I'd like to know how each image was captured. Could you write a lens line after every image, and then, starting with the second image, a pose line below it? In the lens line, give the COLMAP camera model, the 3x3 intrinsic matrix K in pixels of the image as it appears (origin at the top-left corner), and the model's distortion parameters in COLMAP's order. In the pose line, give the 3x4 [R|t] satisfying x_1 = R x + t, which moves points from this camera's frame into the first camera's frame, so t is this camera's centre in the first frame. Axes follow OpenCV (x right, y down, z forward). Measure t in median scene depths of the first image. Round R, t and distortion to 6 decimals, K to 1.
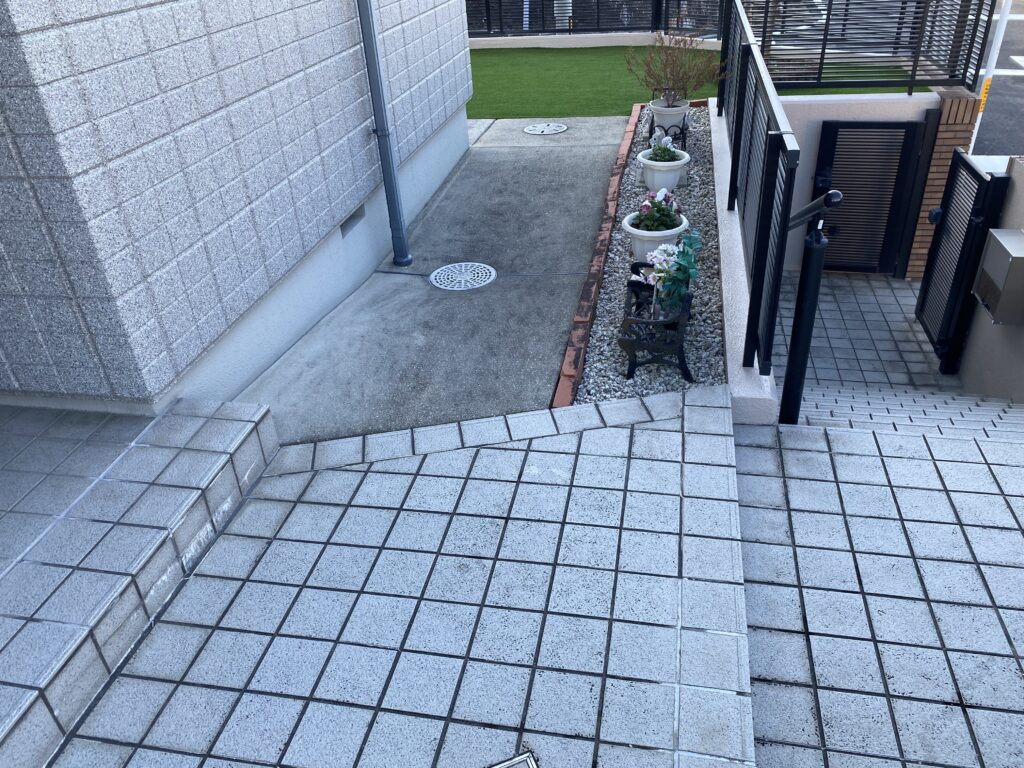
lens RADIAL K [[777.6, 0, 517.0], [0, 777.6, 388.3], [0, 0, 1]] dist [0.036494, -0.038839]
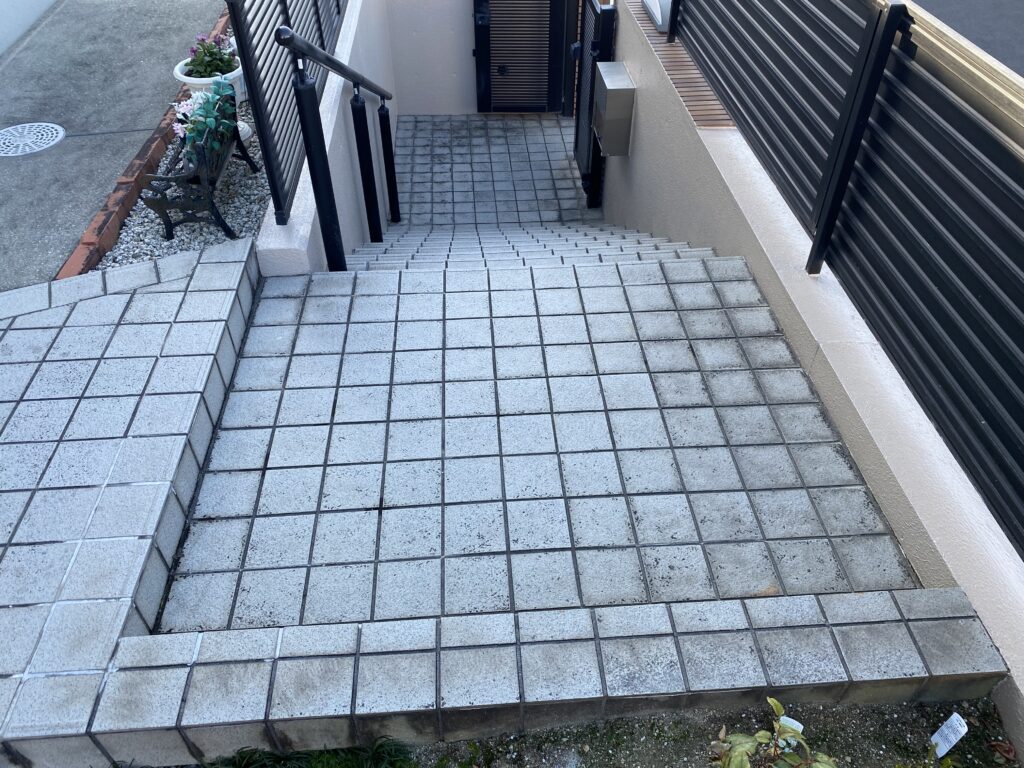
lens RADIAL K [[777.6, 0, 521.3], [0, 777.6, 380.2], [0, 0, 1]] dist [0.036494, -0.038839]
pose [[0.962891, -0.134532, 0.233970, 0.209995], [0.093535, 0.979523, 0.178285, 0.016779], [-0.253164, -0.149785, 0.955757, -0.037423]]
